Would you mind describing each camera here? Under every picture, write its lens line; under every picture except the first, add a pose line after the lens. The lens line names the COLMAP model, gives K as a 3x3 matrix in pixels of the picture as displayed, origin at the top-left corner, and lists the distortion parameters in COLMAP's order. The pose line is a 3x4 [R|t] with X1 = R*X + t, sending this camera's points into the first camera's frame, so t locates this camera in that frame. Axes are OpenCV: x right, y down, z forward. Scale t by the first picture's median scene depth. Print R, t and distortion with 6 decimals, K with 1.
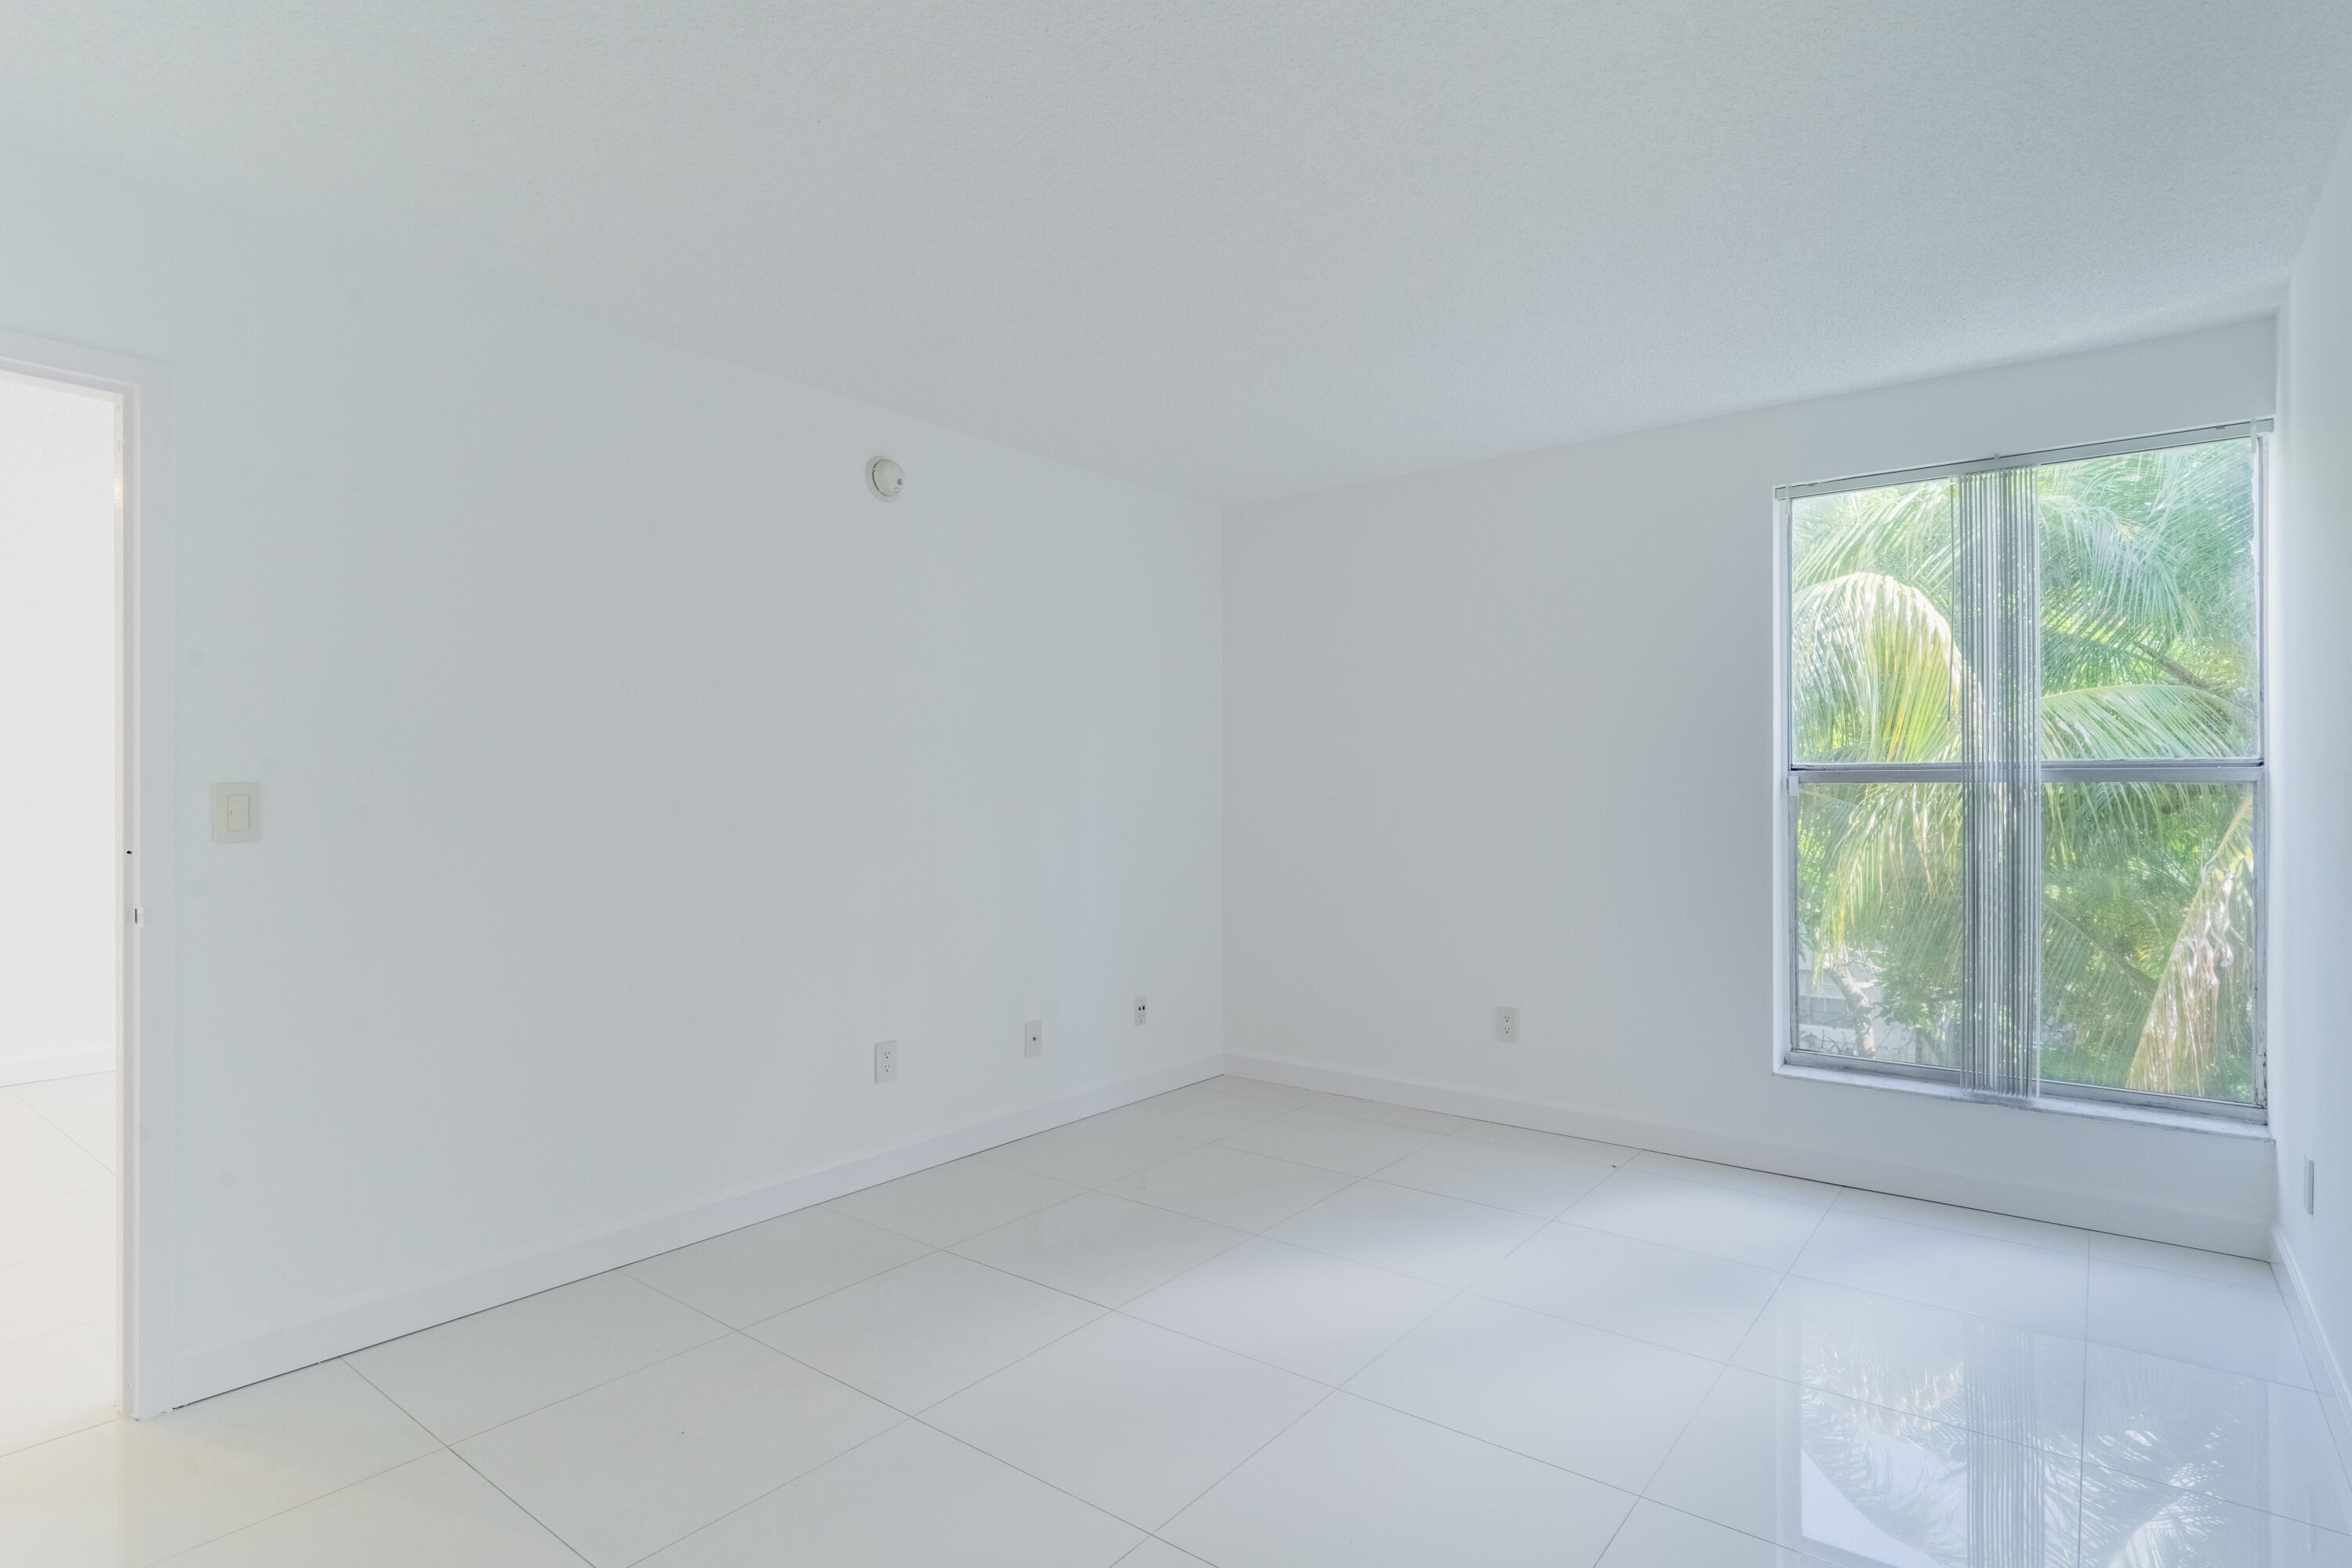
lens RADIAL K [[1208.5, 0, 1171.8], [0, 1208.5, 776.6], [0, 0, 1]] dist [-0.004798, 0.002989]
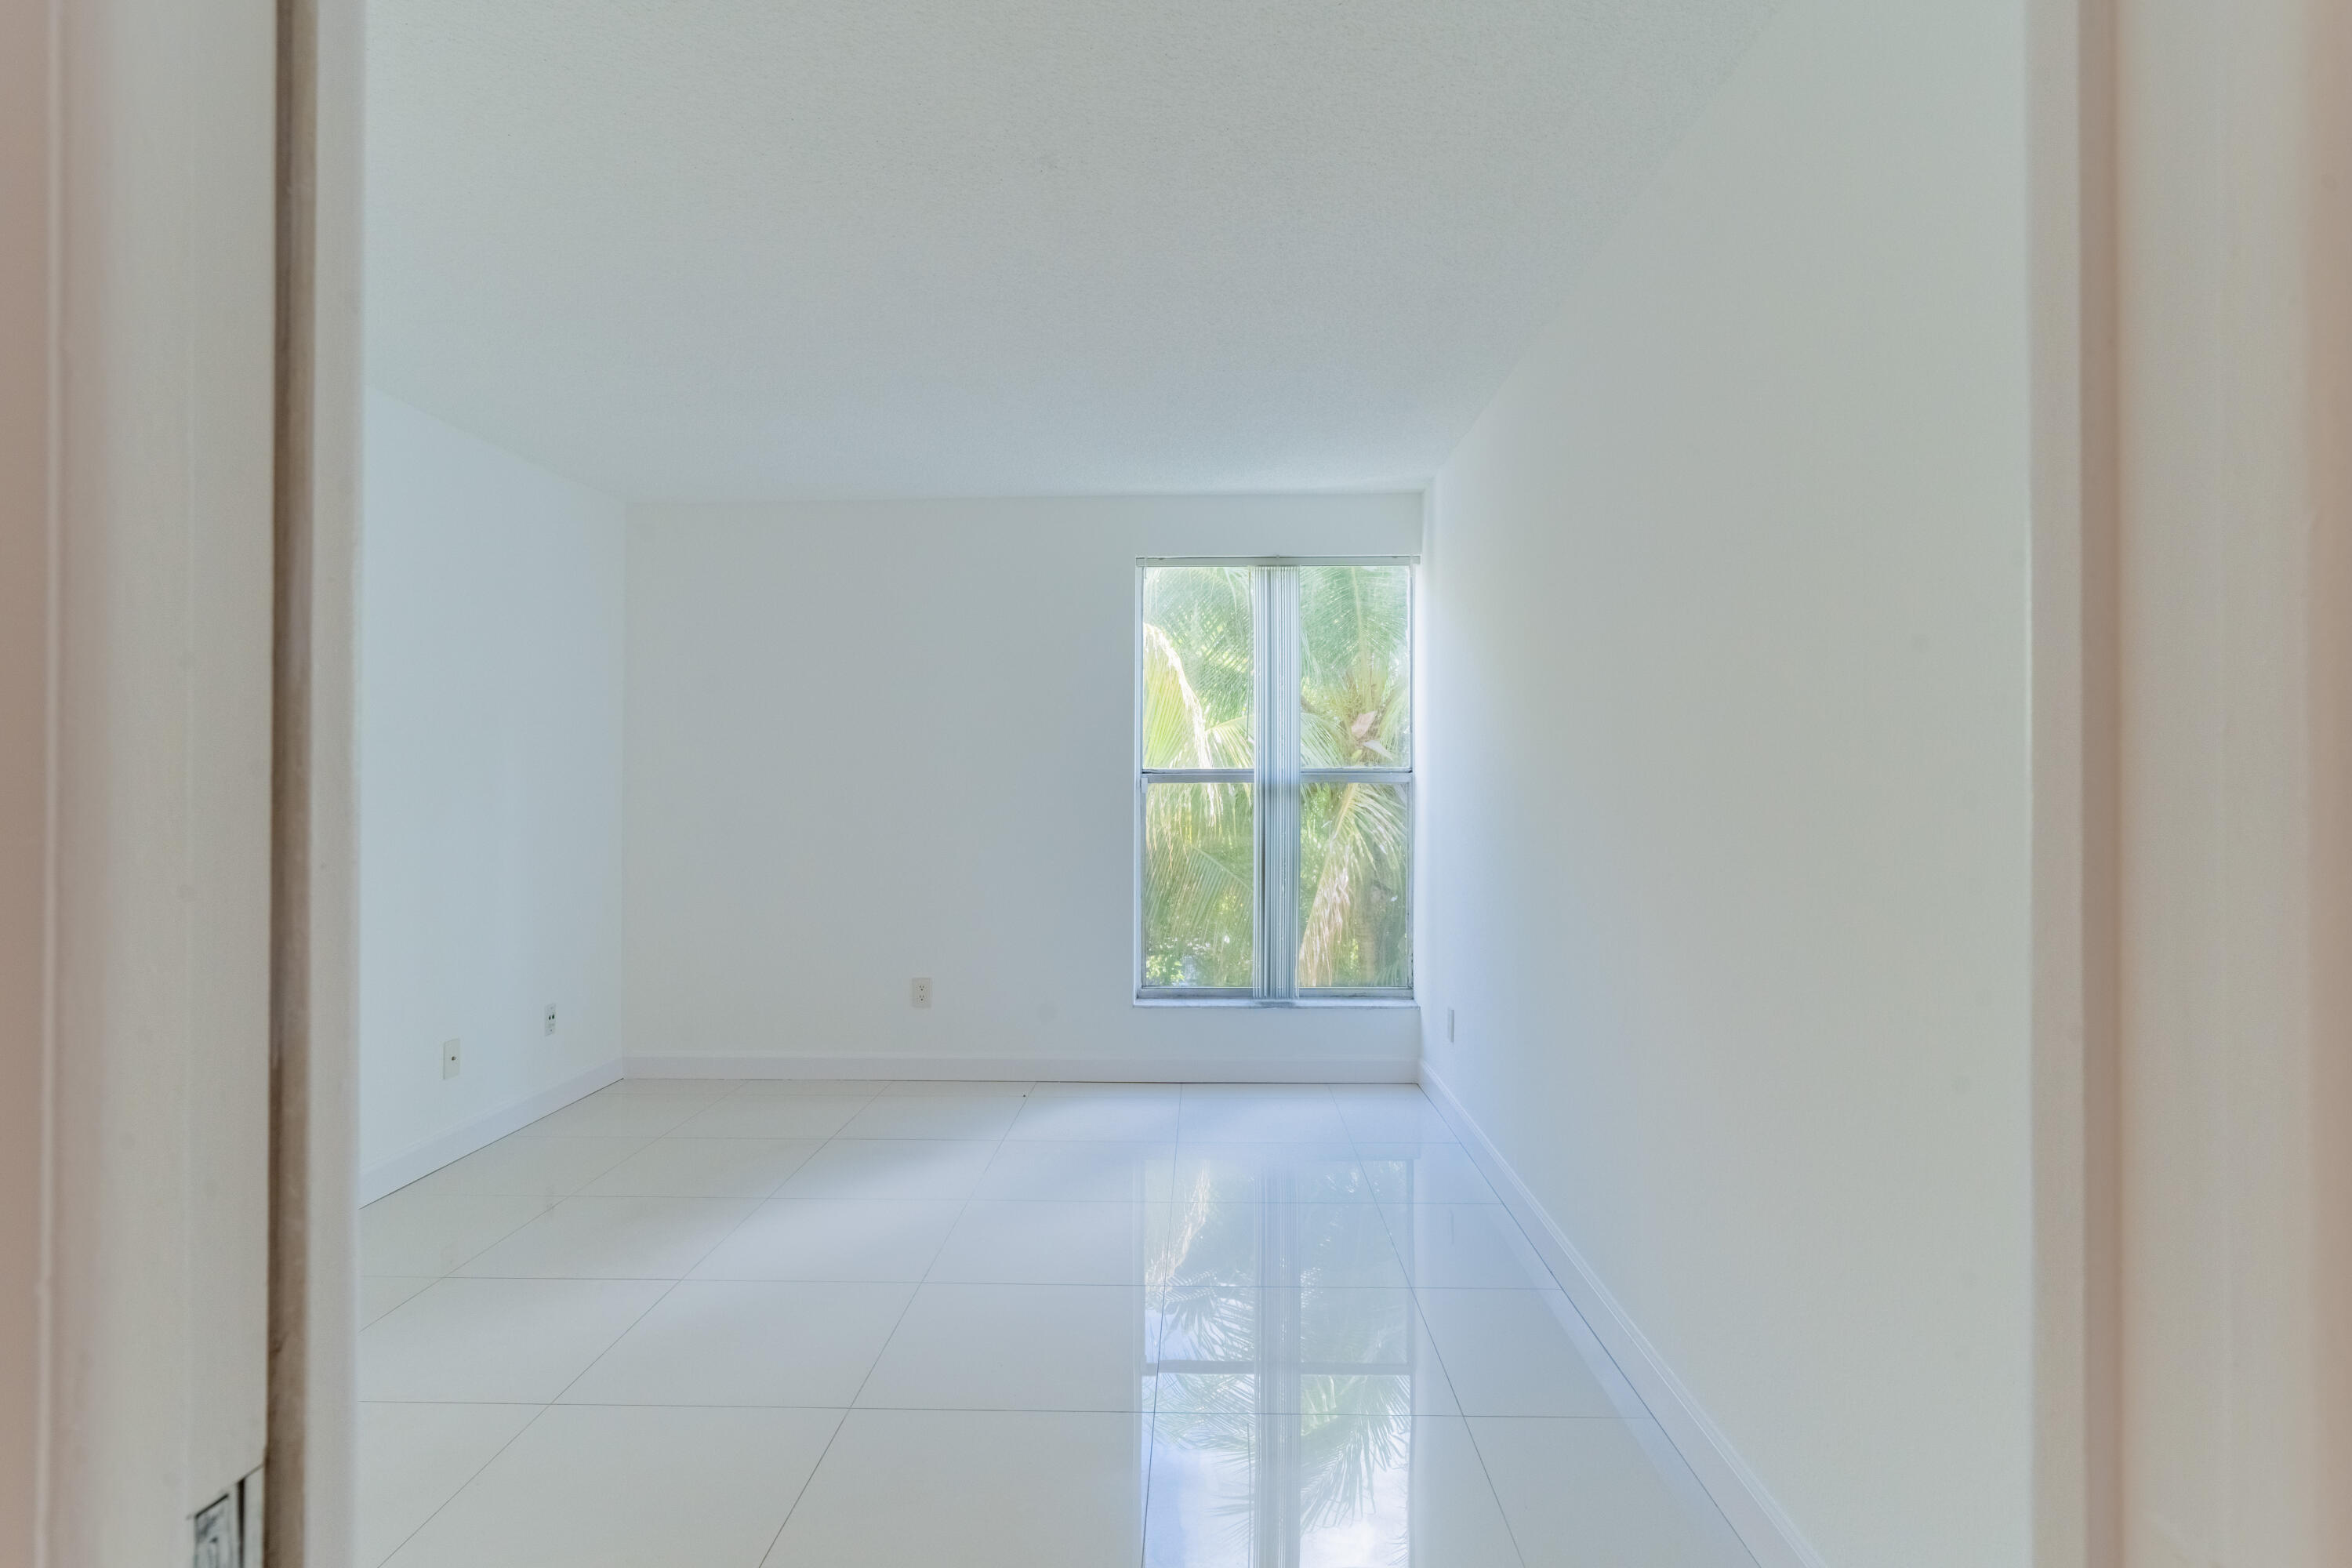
lens RADIAL K [[1208.5, 0, 1165.9], [0, 1208.5, 777.9], [0, 0, 1]] dist [-0.004798, 0.002989]
pose [[0.795845, 0.007446, 0.605455, -0.288678], [-0.007145, 0.999970, -0.002907, 0.003638], [-0.605458, -0.002013, 0.795875, -0.065311]]
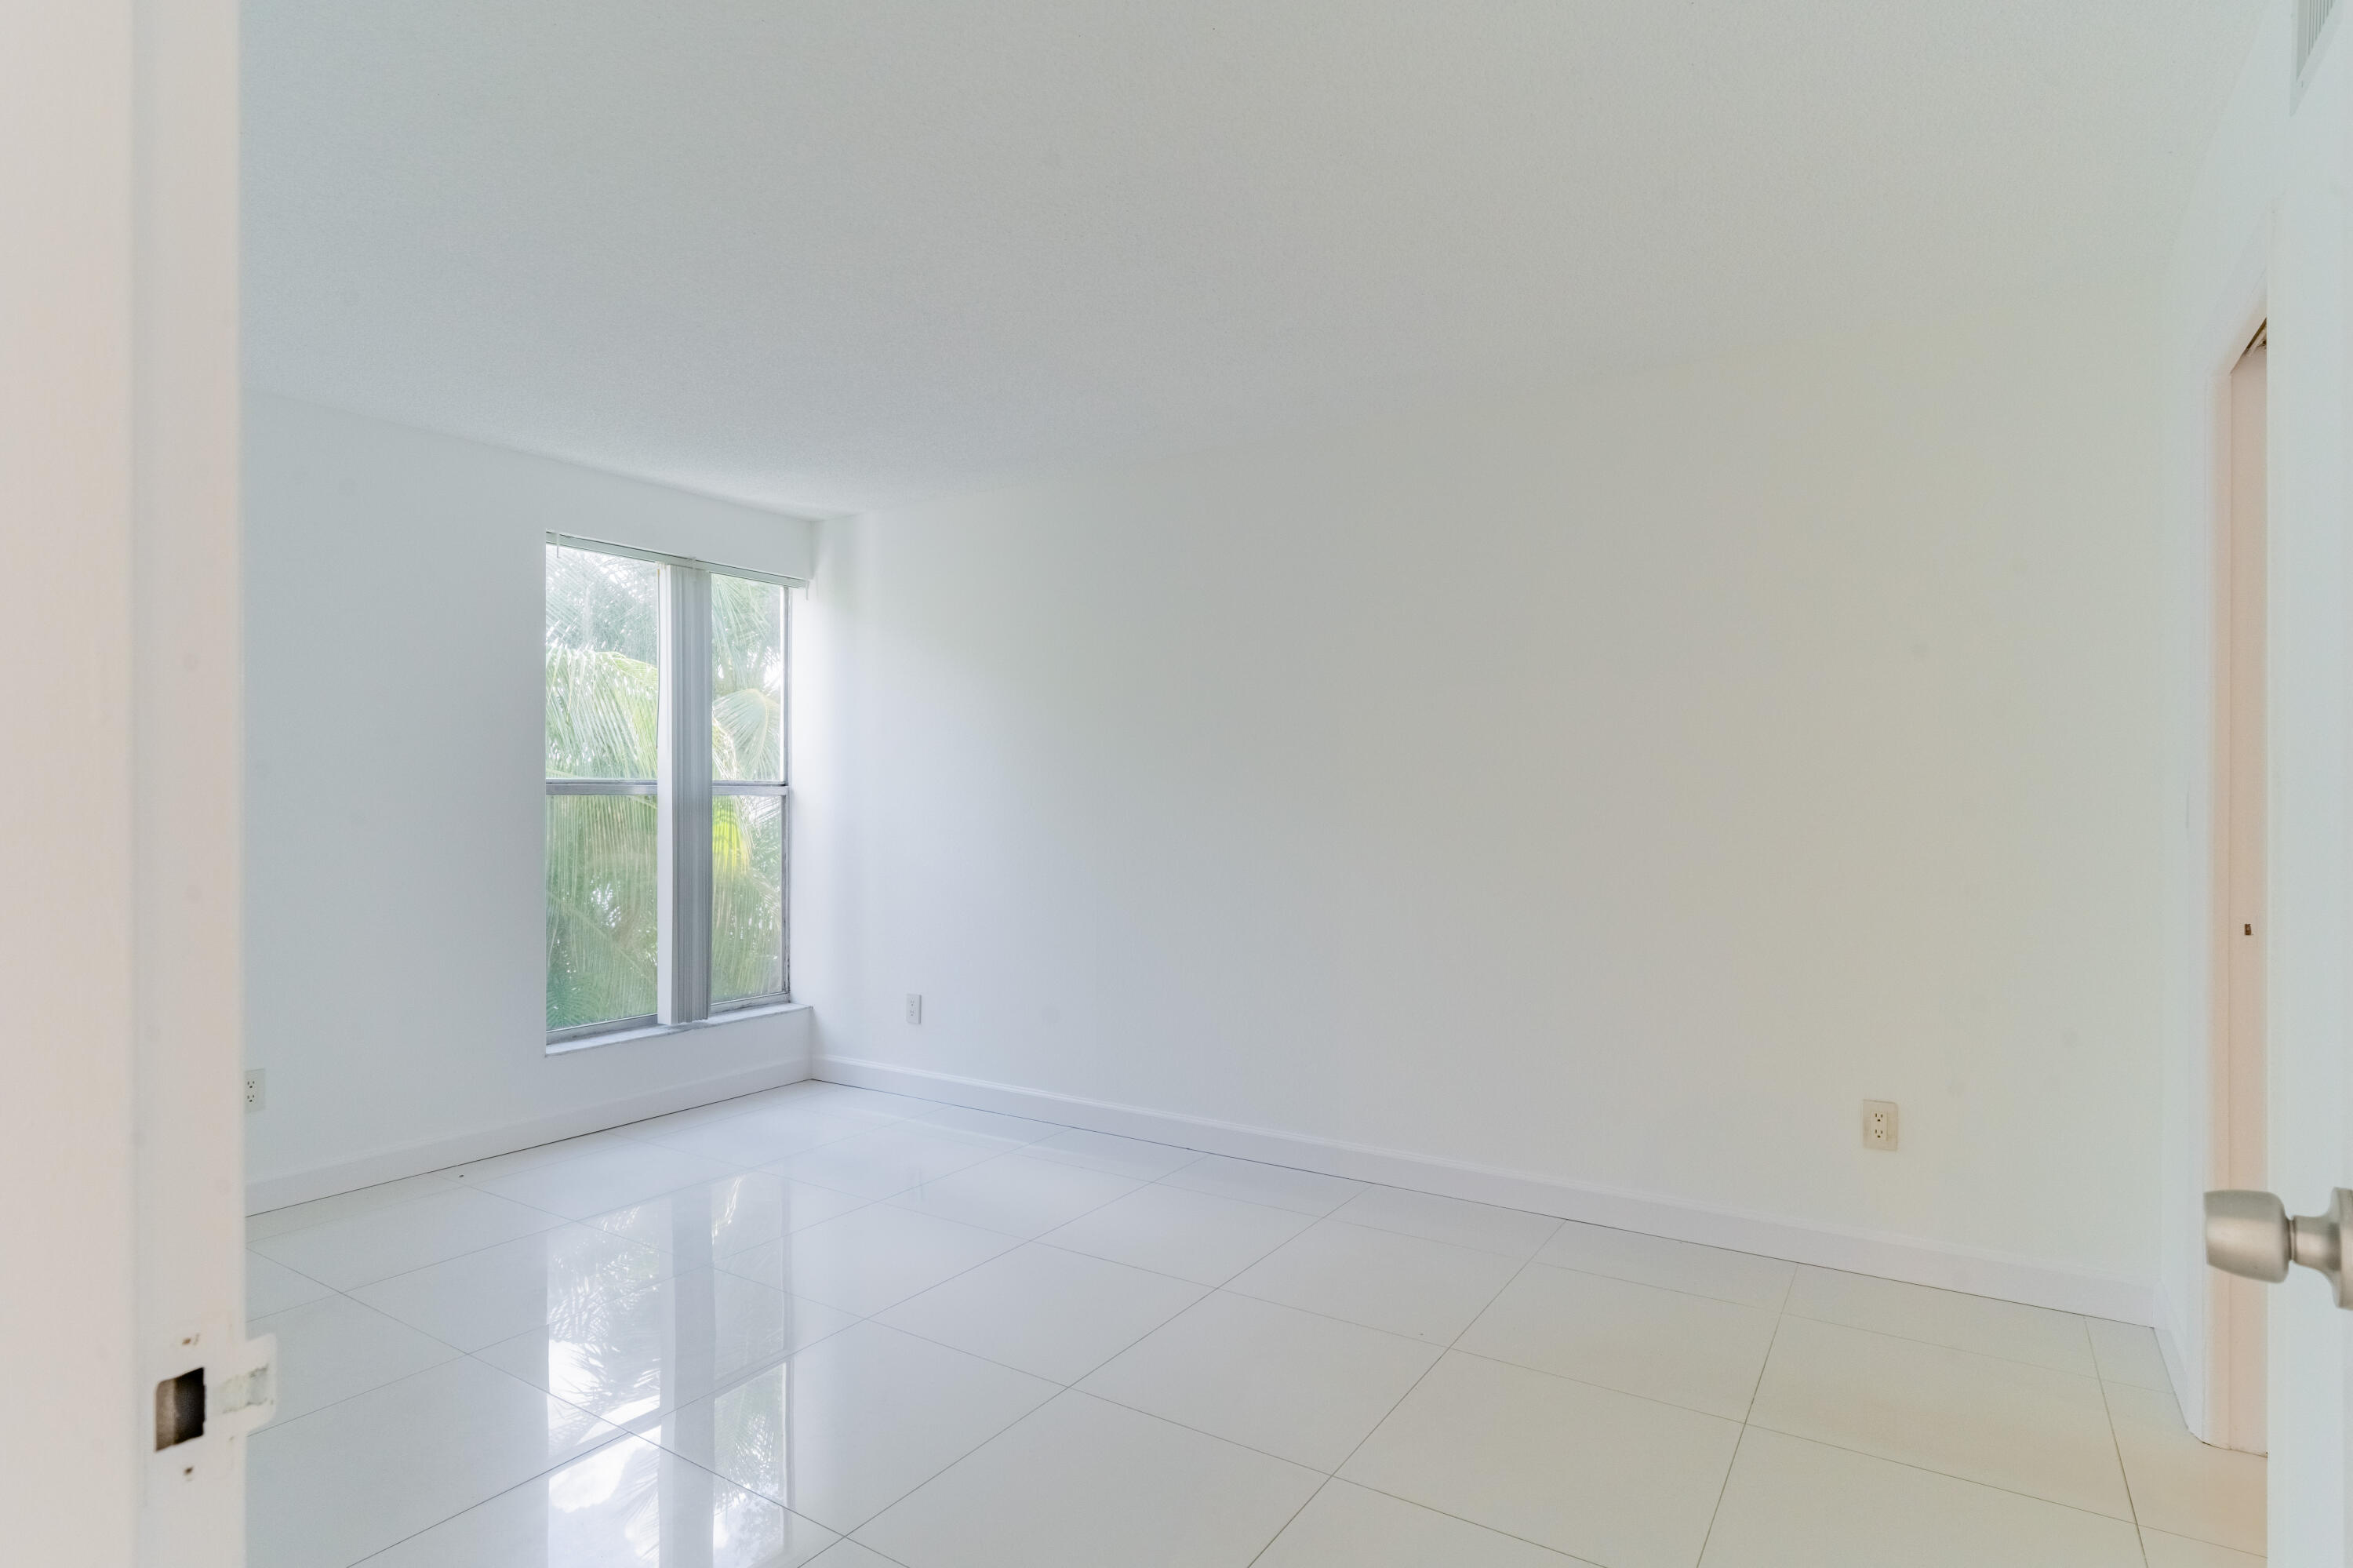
lens RADIAL K [[1209.0, 0, 1179.5], [0, 1209.0, 796.4], [0, 0, 1]] dist [-0.004798, 0.002989]
pose [[-0.113790, -0.000459, 0.993505, -0.735140], [-0.009130, 0.999958, -0.000584, 0.001517], [-0.993463, -0.009137, -0.113789, 0.592414]]
